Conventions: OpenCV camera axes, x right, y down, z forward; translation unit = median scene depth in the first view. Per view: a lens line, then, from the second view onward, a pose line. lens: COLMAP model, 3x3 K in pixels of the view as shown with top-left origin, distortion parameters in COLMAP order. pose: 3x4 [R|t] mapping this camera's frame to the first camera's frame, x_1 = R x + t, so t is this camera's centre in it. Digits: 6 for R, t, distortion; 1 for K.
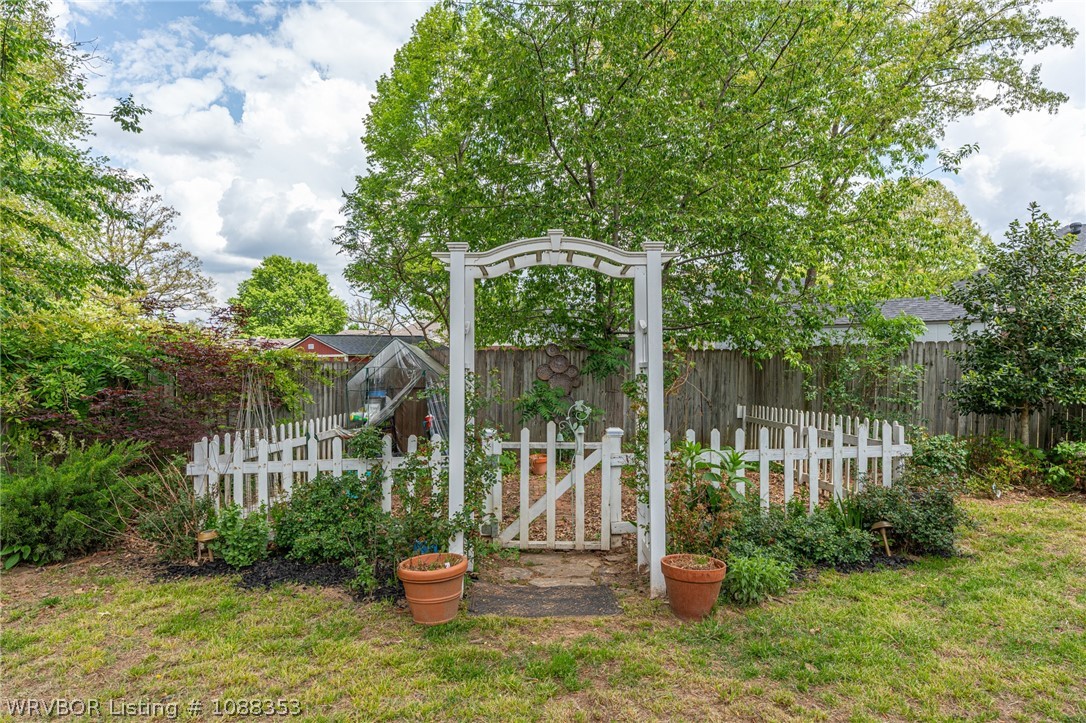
lens RADIAL K [[661.9, 0, 540.5], [0, 661.9, 359.3], [0, 0, 1]] dist [0.000447, -0.001252]
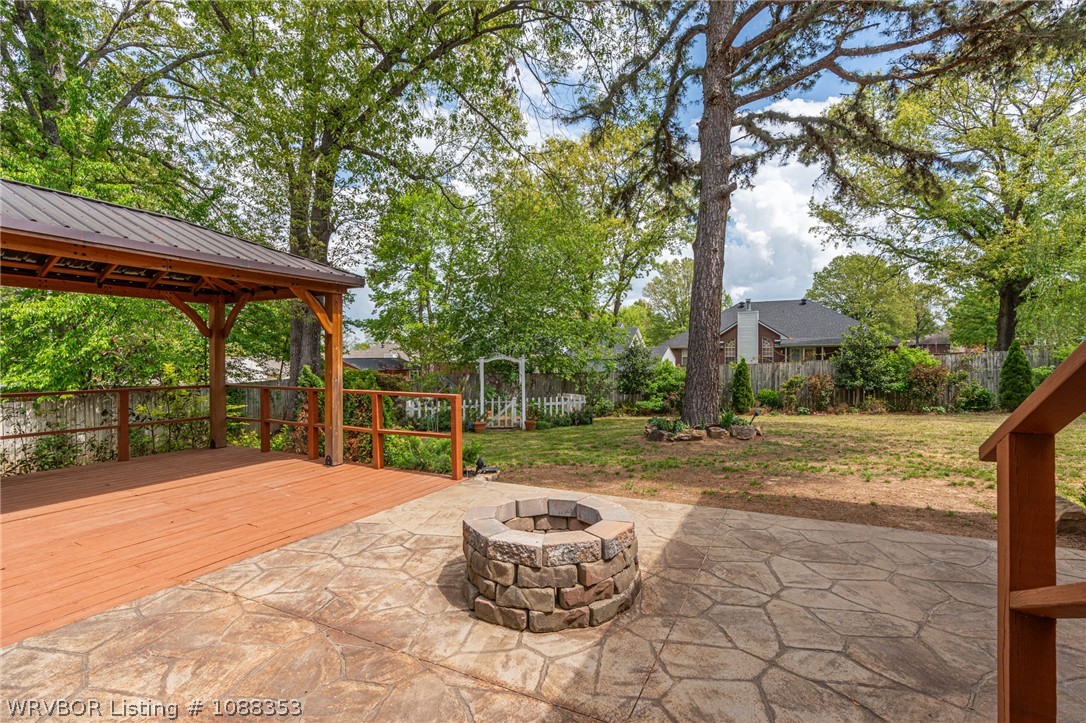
lens RADIAL K [[481.2, 0, 540.1], [0, 481.2, 365.4], [0, 0, 1]] dist [-0.006057, 0.002044]
pose [[0.985864, -0.003741, 0.167505, -0.222744], [0.004448, 0.999983, -0.003845, -0.078666], [-0.167488, 0.004535, 0.985864, -1.900886]]
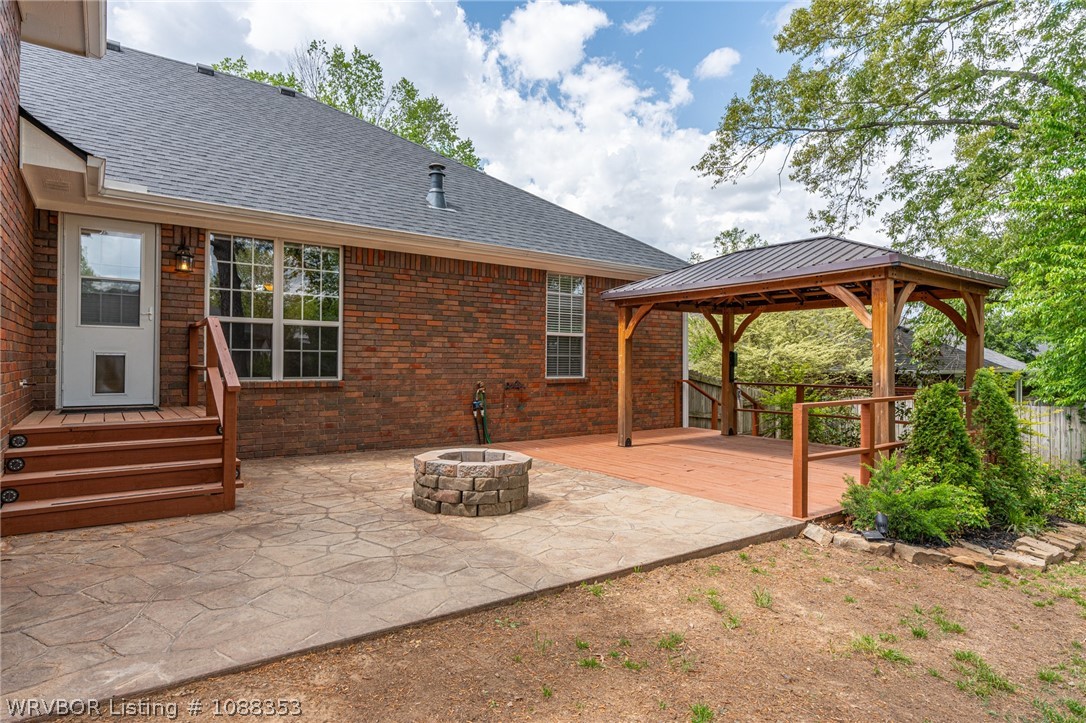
lens RADIAL K [[598.9, 0, 537.9], [0, 598.9, 362.5], [0, 0, 1]] dist [0.000160, 0.000016]
pose [[-0.287471, -0.007583, -0.957759, 0.786491], [-0.006629, 0.999960, -0.005927, -0.067631], [0.957766, 0.004645, -0.287510, -1.001693]]
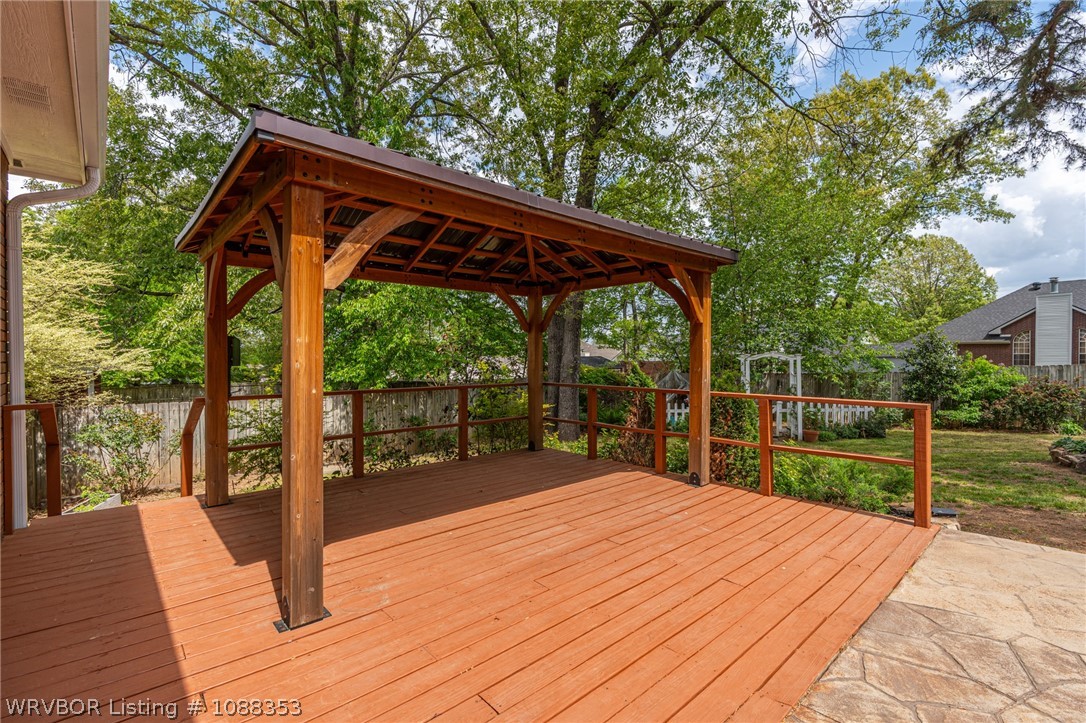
lens RADIAL K [[481.2, 0, 545.7], [0, 481.2, 362.6], [0, 0, 1]] dist [-0.006057, 0.002044]
pose [[0.984625, 0.000620, -0.174680, -0.643064], [-0.001967, 0.999970, -0.007534, -0.075433], [0.174670, 0.007762, 0.984596, -1.658322]]
